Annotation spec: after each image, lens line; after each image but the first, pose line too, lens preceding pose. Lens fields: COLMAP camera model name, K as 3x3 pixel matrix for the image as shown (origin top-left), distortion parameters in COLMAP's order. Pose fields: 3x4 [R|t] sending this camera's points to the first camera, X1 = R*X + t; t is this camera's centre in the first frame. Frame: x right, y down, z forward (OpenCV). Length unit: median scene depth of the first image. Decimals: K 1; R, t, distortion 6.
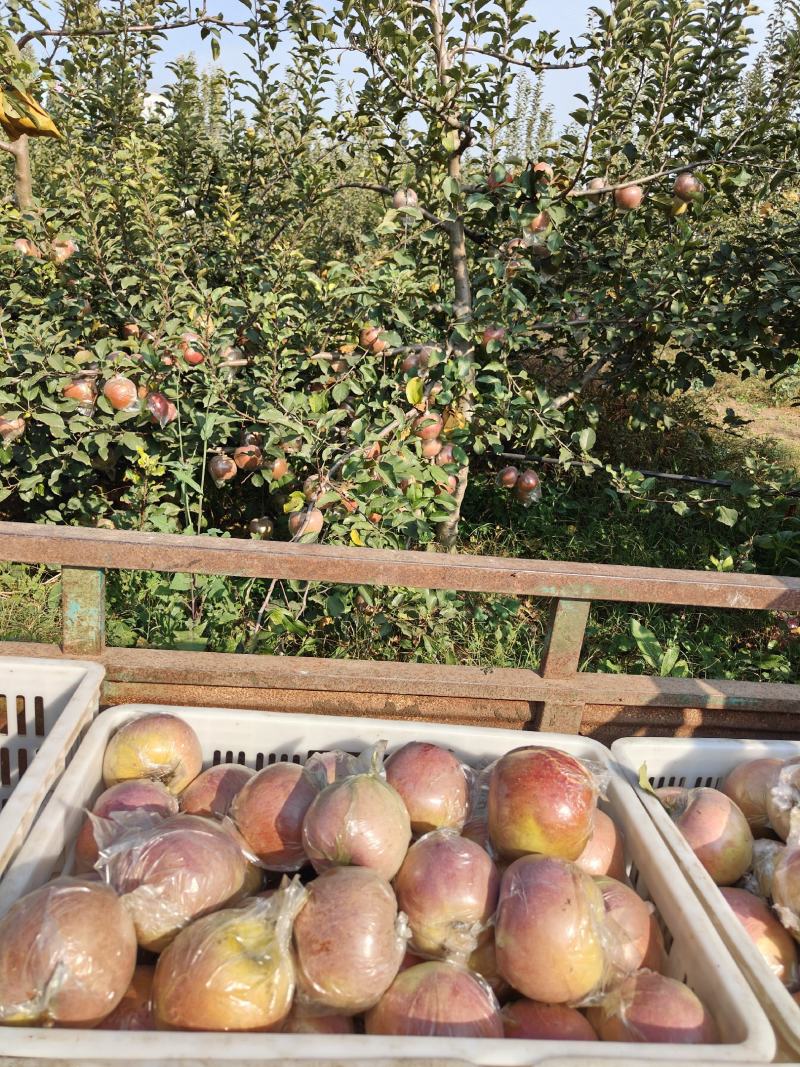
lens RADIAL K [[775.0, 0, 400.0], [0, 775.0, 533.5], [0, 0, 1]] dist [0.010146, 0.006160]
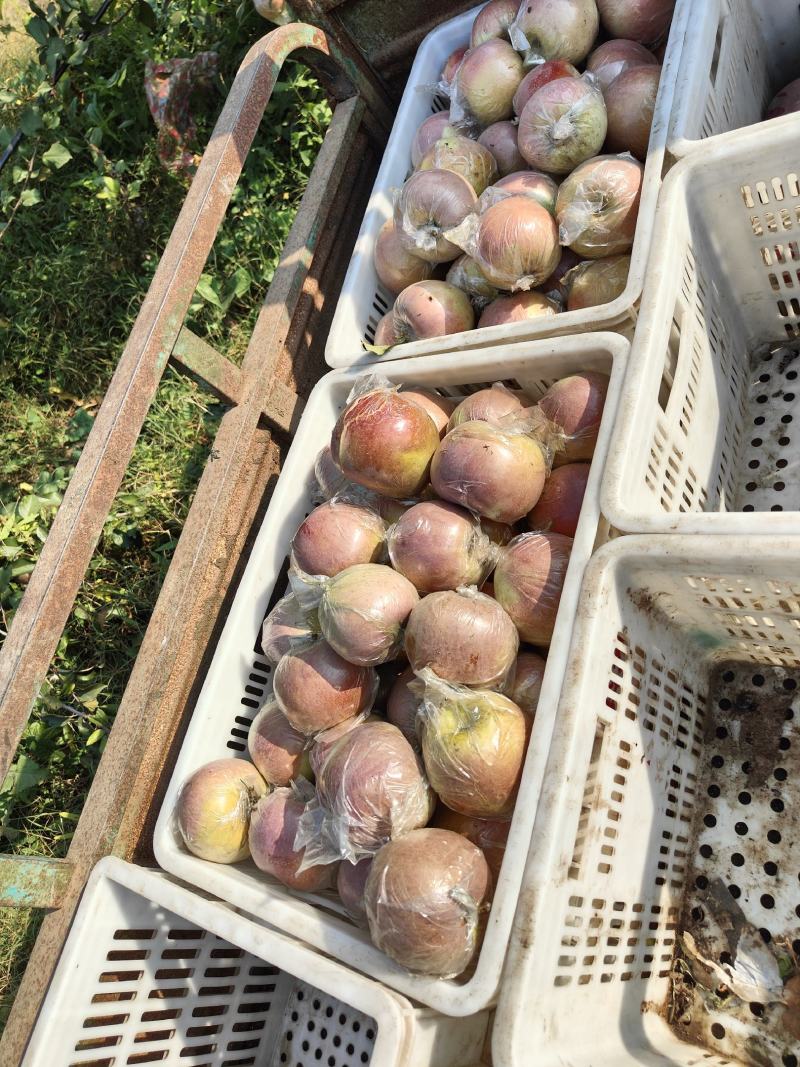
lens RADIAL K [[775.0, 0, 400.0], [0, 775.0, 533.5], [0, 0, 1]] dist [0.010146, 0.006160]
pose [[0.252151, -0.954641, 0.158370, -0.102738], [0.792409, 0.297631, 0.532450, -0.171911], [-0.555434, -0.008764, 0.831514, 0.097976]]
